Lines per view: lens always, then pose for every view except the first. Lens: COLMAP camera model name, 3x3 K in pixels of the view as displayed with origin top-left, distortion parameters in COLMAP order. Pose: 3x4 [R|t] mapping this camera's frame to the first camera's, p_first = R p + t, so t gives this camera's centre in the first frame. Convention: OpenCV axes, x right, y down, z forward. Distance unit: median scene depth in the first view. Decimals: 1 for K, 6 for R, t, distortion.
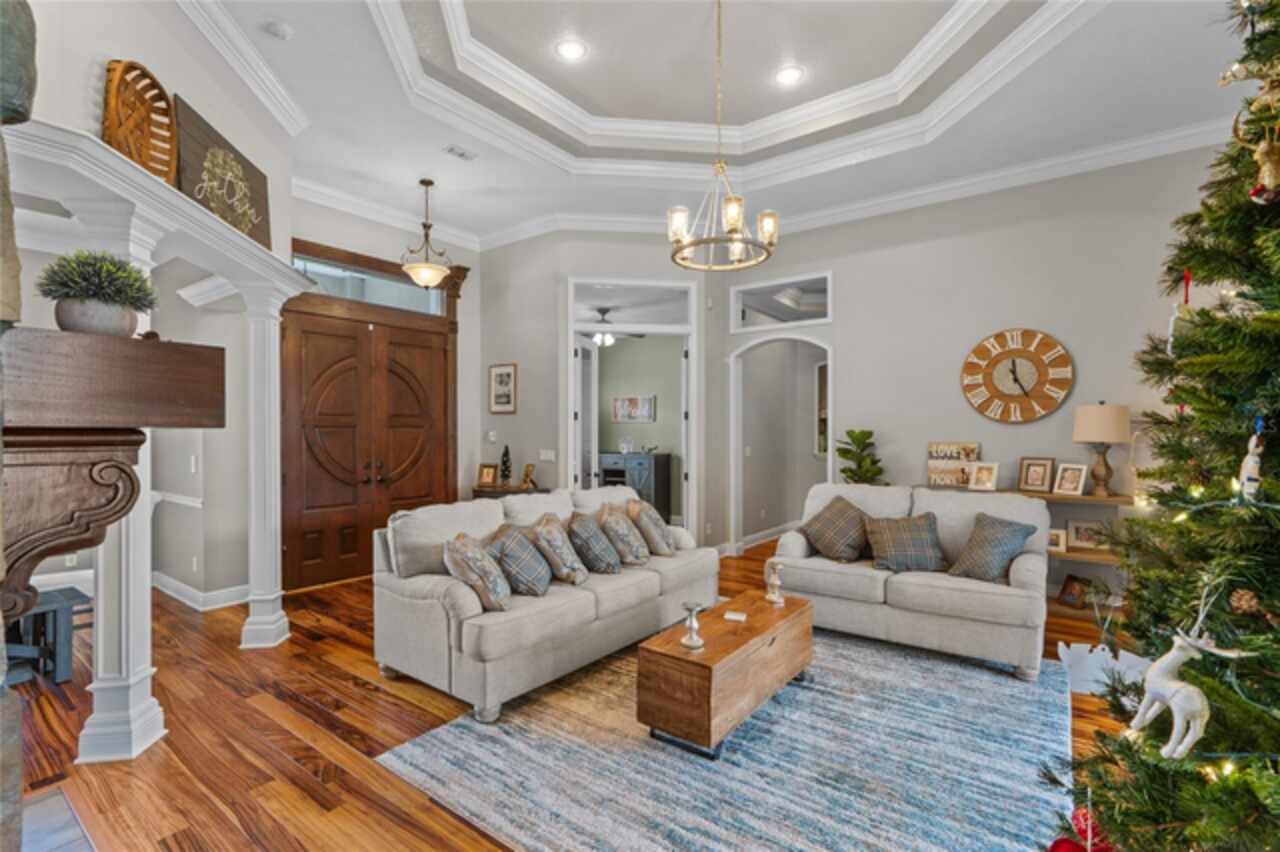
lens RADIAL K [[579.3, 0, 637.3], [0, 579.3, 435.9], [0, 0, 1]] dist [-0.004749, -0.000160]
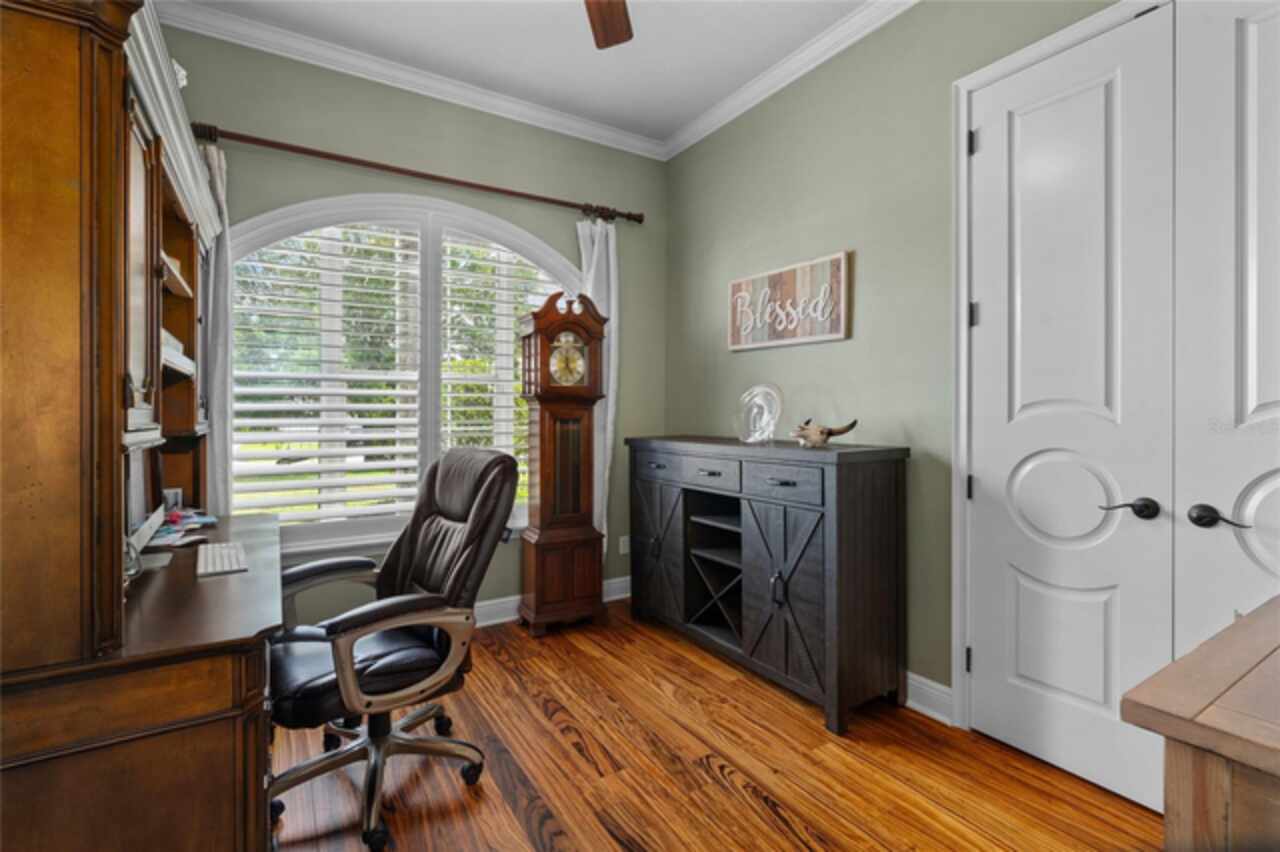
lens RADIAL K [[579.3, 0, 642.4], [0, 579.3, 413.4], [0, 0, 1]] dist [-0.004749, -0.000160]
pose [[0.935627, 0.009863, -0.352854, 0.054314], [-0.008582, 0.999950, 0.005196, 0.020131], [0.352887, -0.001833, 0.935664, 1.028952]]
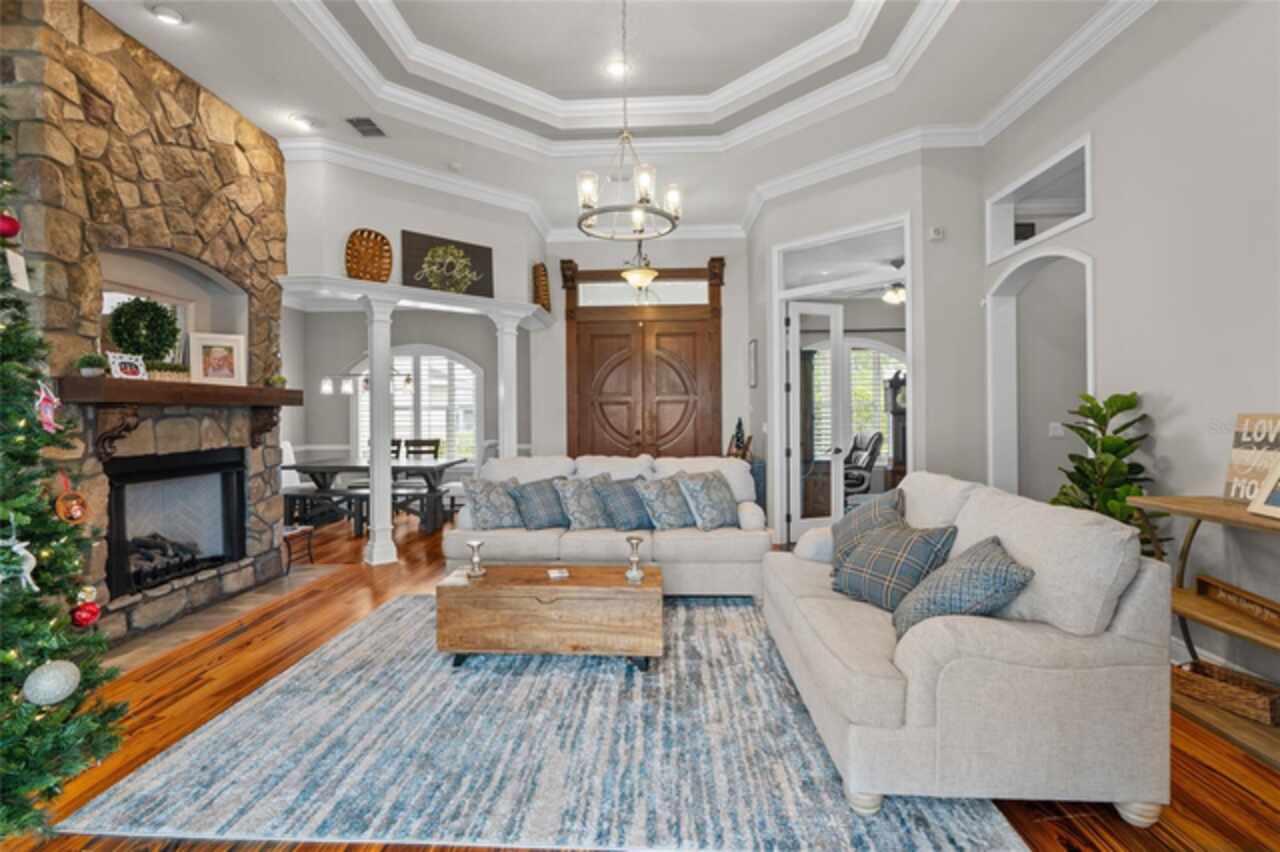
lens RADIAL K [[579.3, 0, 635.3], [0, 579.3, 413.5], [0, 0, 1]] dist [-0.004749, -0.000160]
pose [[0.561198, -0.000058, -0.827682, 0.552121], [0.001388, 0.999999, 0.000870, 0.008314], [0.827681, -0.001637, 0.561197, 0.251946]]
